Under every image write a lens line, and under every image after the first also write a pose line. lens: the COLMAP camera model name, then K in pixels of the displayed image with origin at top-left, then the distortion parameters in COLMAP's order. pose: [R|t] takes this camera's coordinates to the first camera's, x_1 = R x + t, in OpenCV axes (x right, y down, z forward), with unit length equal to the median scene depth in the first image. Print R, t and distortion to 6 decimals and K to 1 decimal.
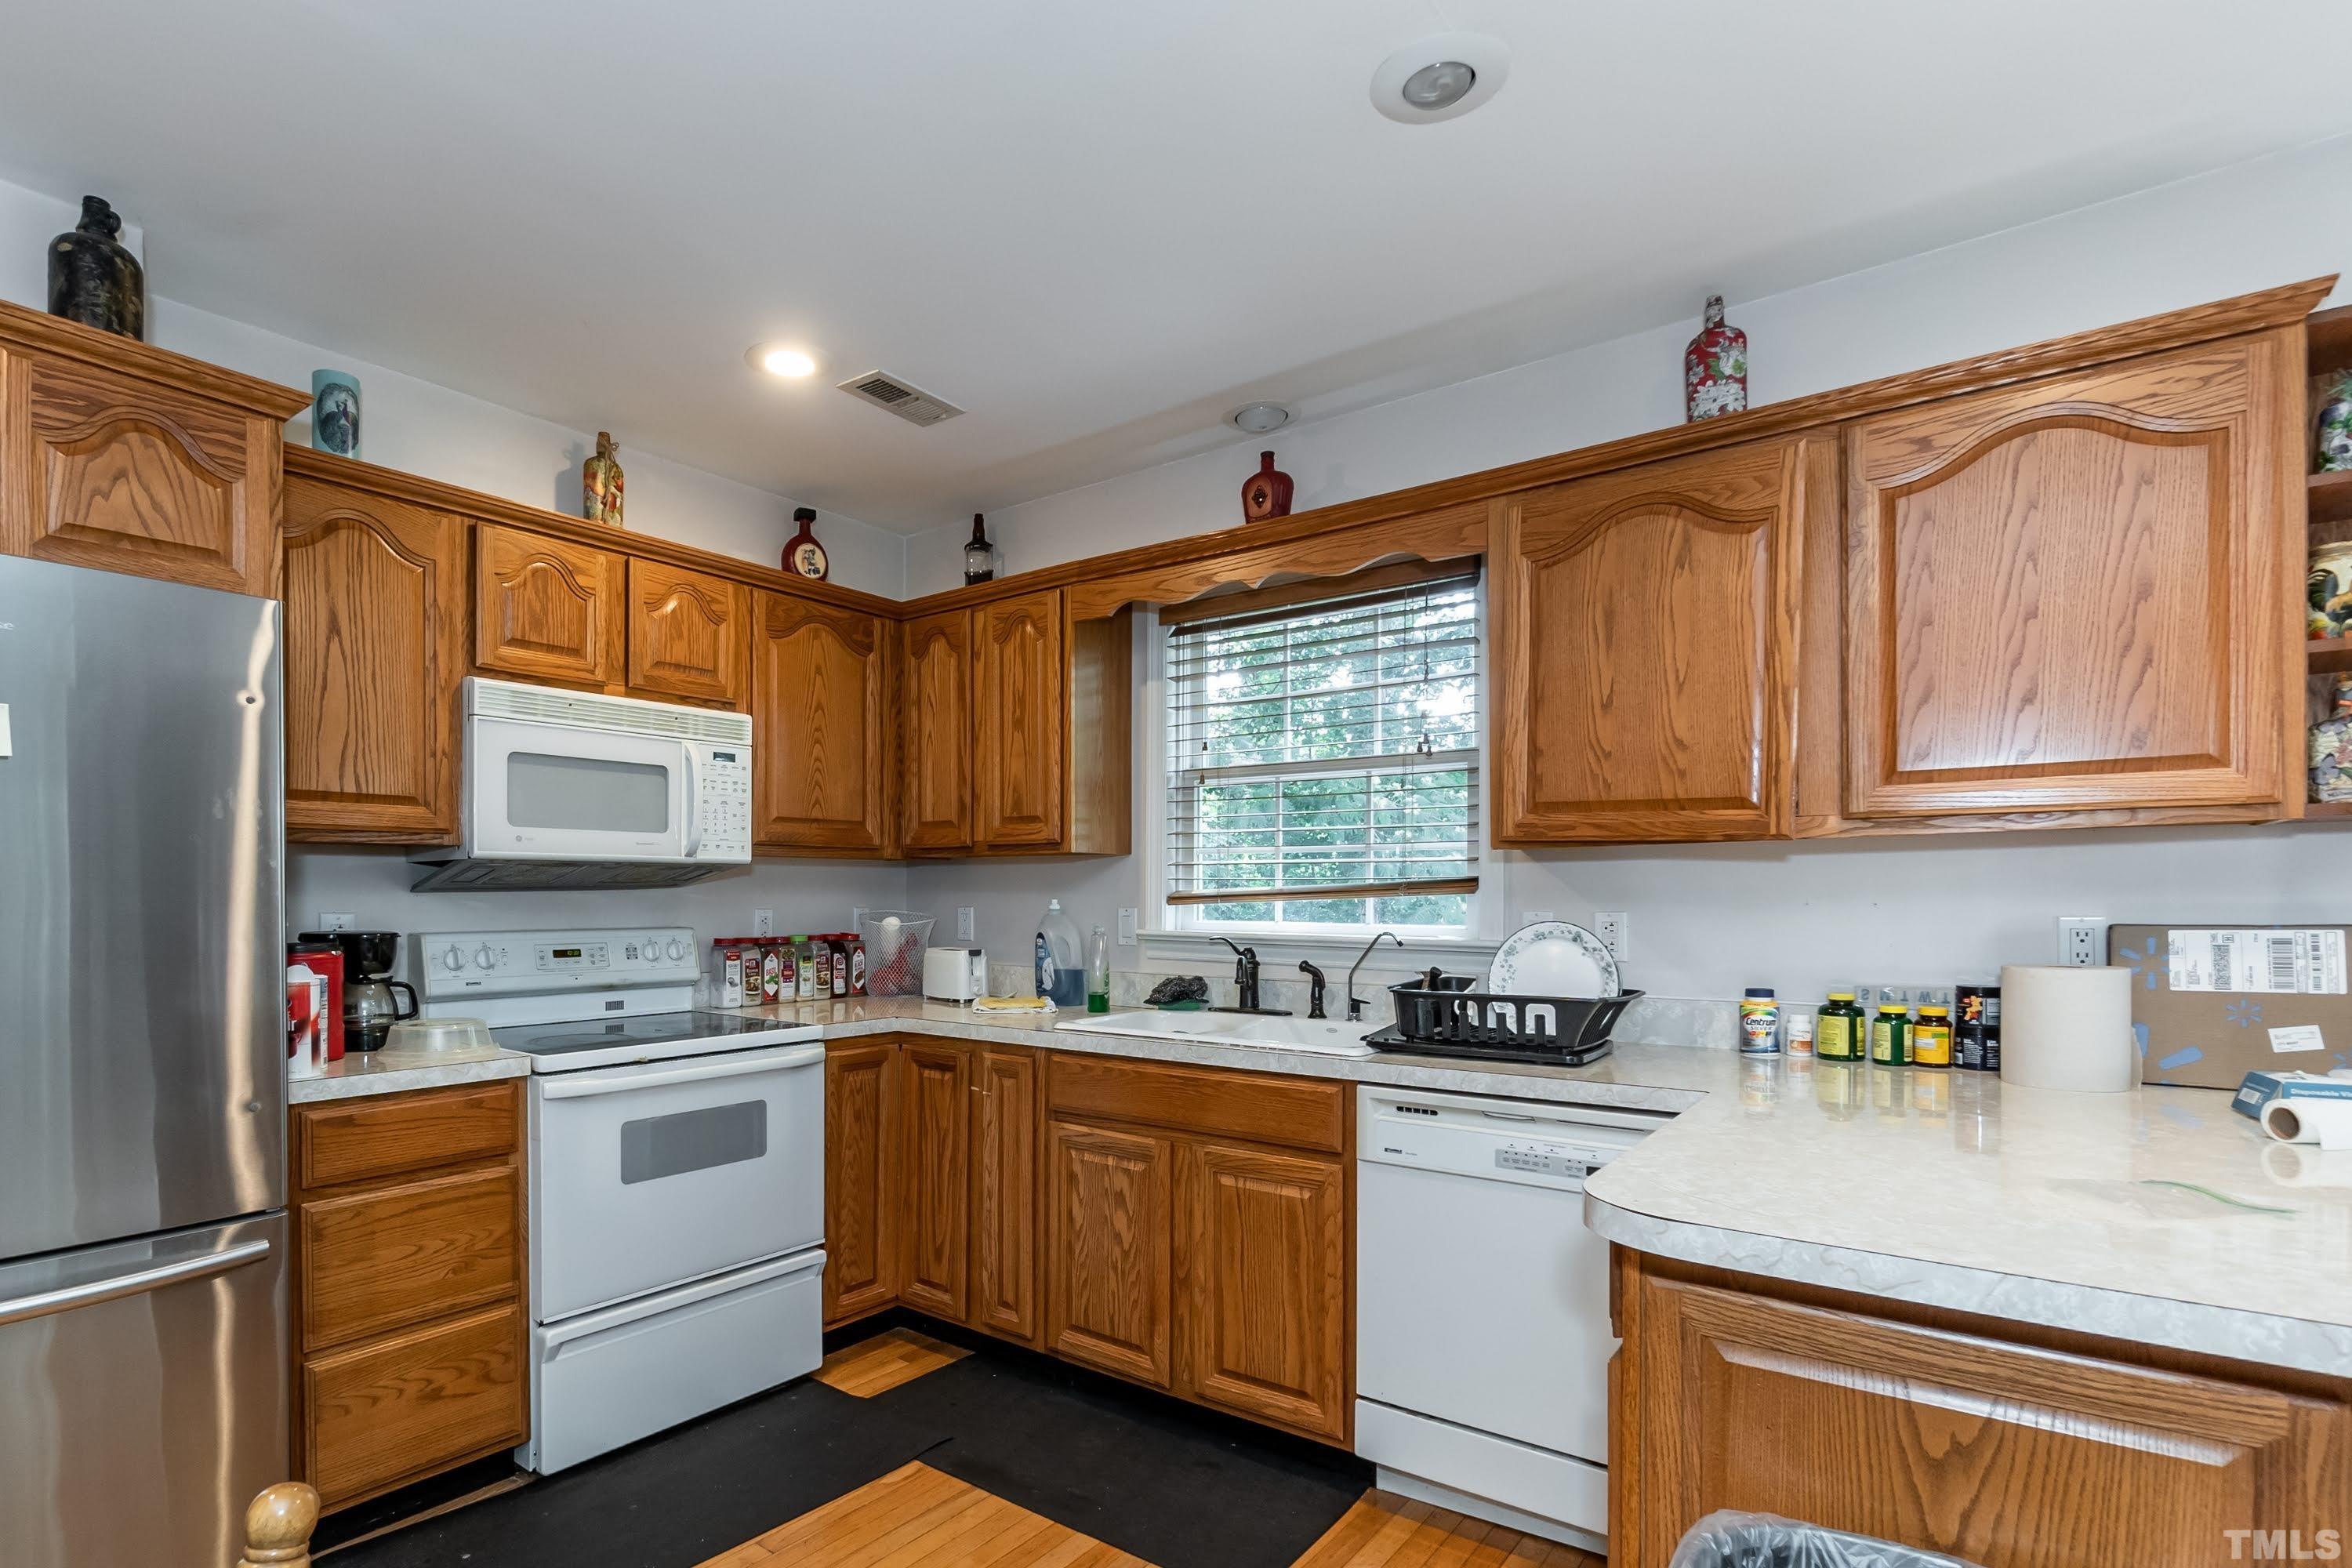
lens RADIAL K [[1148.2, 0, 1115.1], [0, 1148.2, 900.3], [0, 0, 1]] dist [-0.003405, -0.000843]
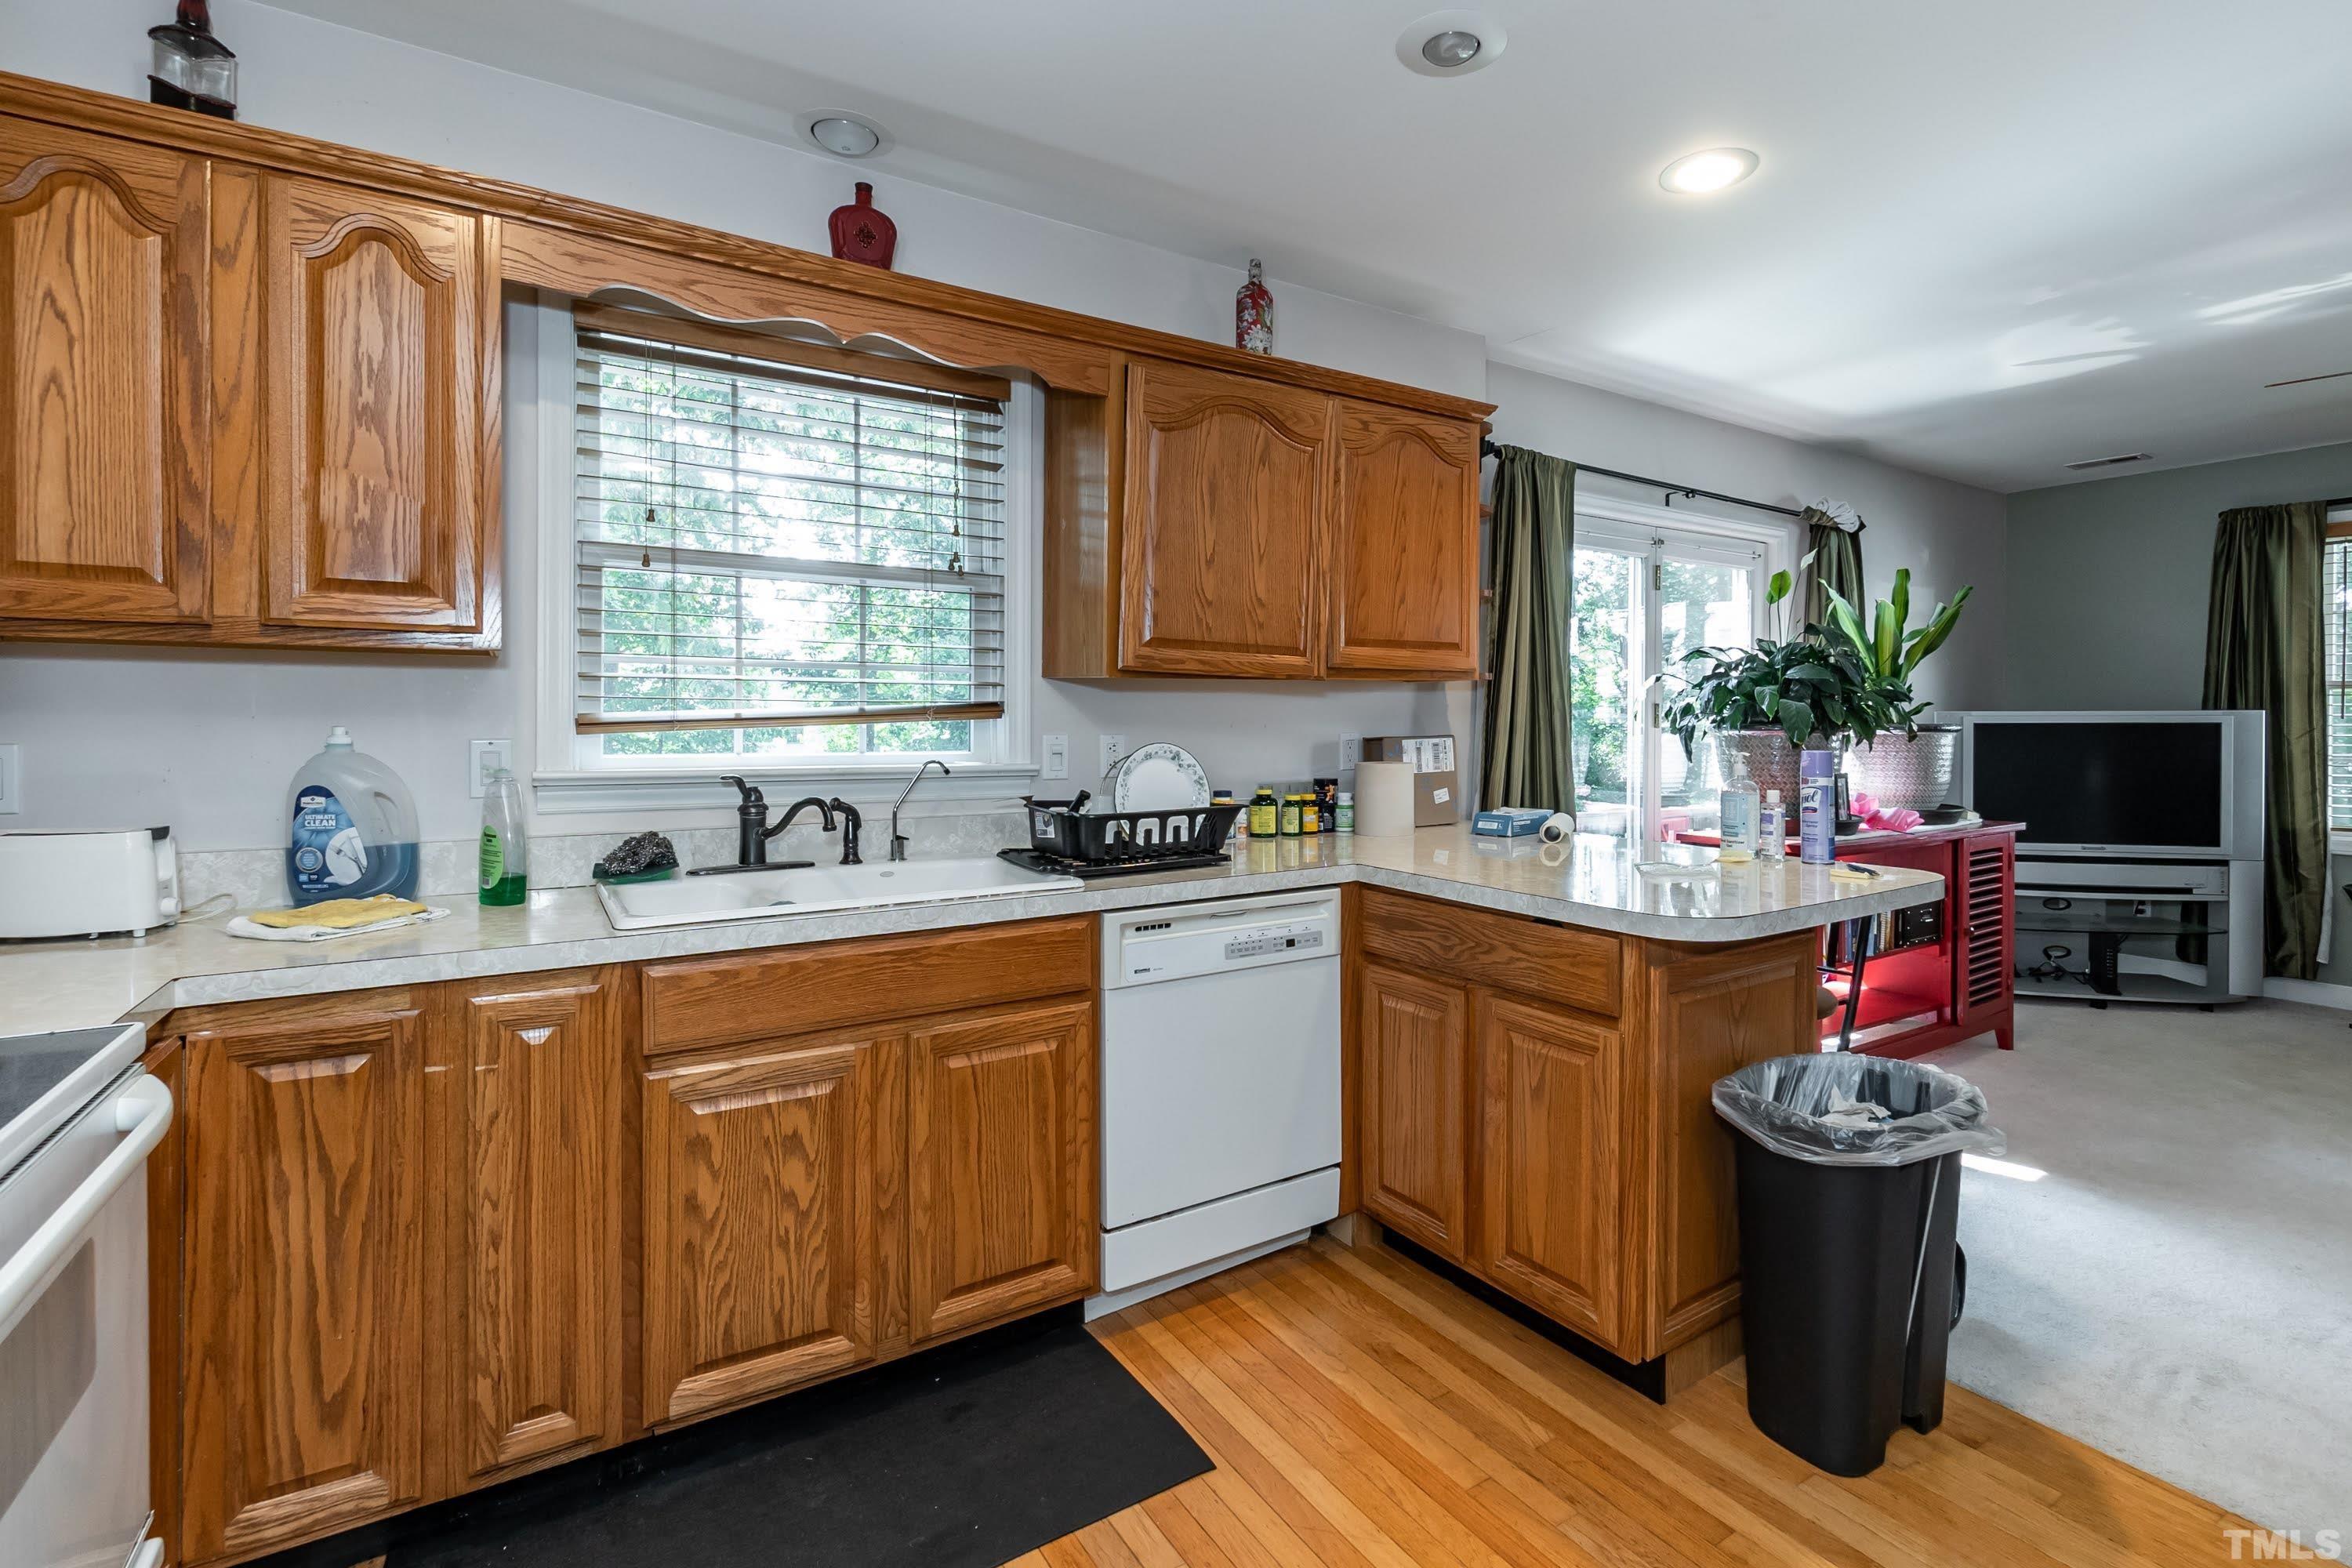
lens RADIAL K [[1097.7, 0, 1183.5], [0, 1097.7, 729.2], [0, 0, 1]] dist [-0.005260, -0.000522]
pose [[0.332933, -0.008969, 0.942908, -0.603485], [0.003433, 0.999960, 0.008300, -0.004080], [-0.942944, 0.000474, 0.332951, 0.584562]]
